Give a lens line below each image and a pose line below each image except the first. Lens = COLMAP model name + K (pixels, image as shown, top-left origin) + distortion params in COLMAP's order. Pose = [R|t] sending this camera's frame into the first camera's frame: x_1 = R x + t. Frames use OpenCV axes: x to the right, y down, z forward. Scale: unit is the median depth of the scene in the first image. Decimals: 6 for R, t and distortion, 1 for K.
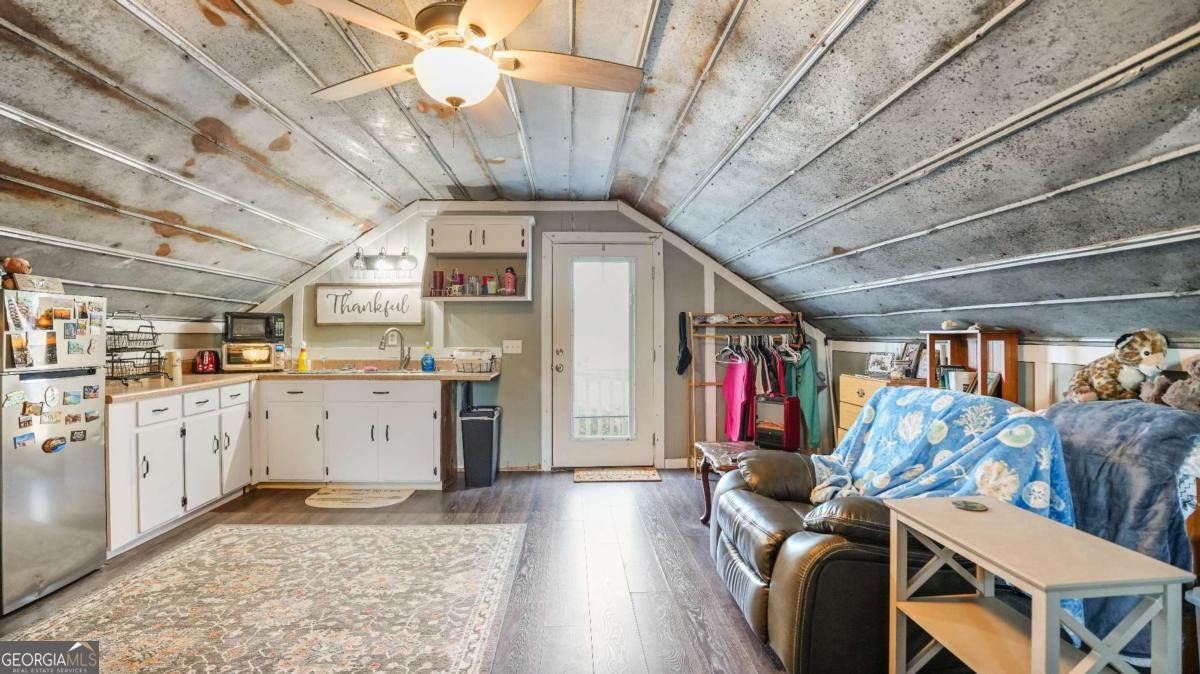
lens RADIAL K [[538.4, 0, 600.0], [0, 538.4, 337.0], [0, 0, 1]] dist [-0.051688, 0.000992]
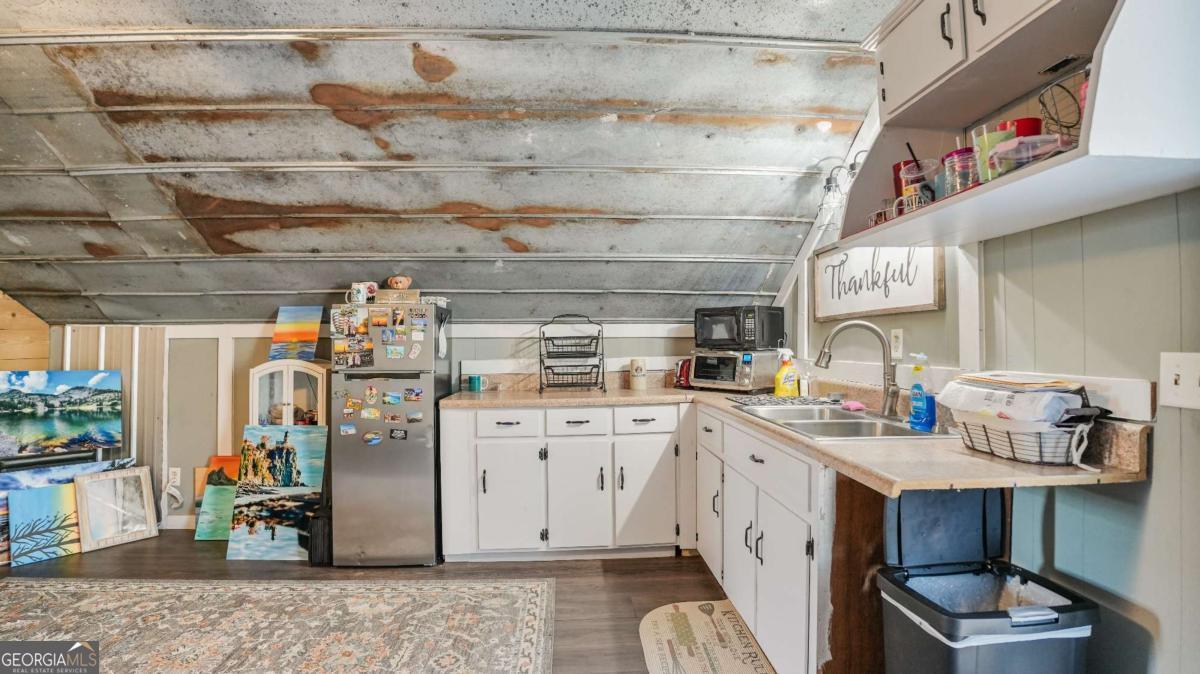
lens RADIAL K [[538.4, 0, 600.0], [0, 538.4, 337.0], [0, 0, 1]] dist [-0.051688, 0.000992]
pose [[0.003848, -0.010612, -0.999936, 0.079882], [0.002602, 0.999940, -0.010602, 0.000912], [0.999989, -0.002561, 0.003876, 1.058013]]
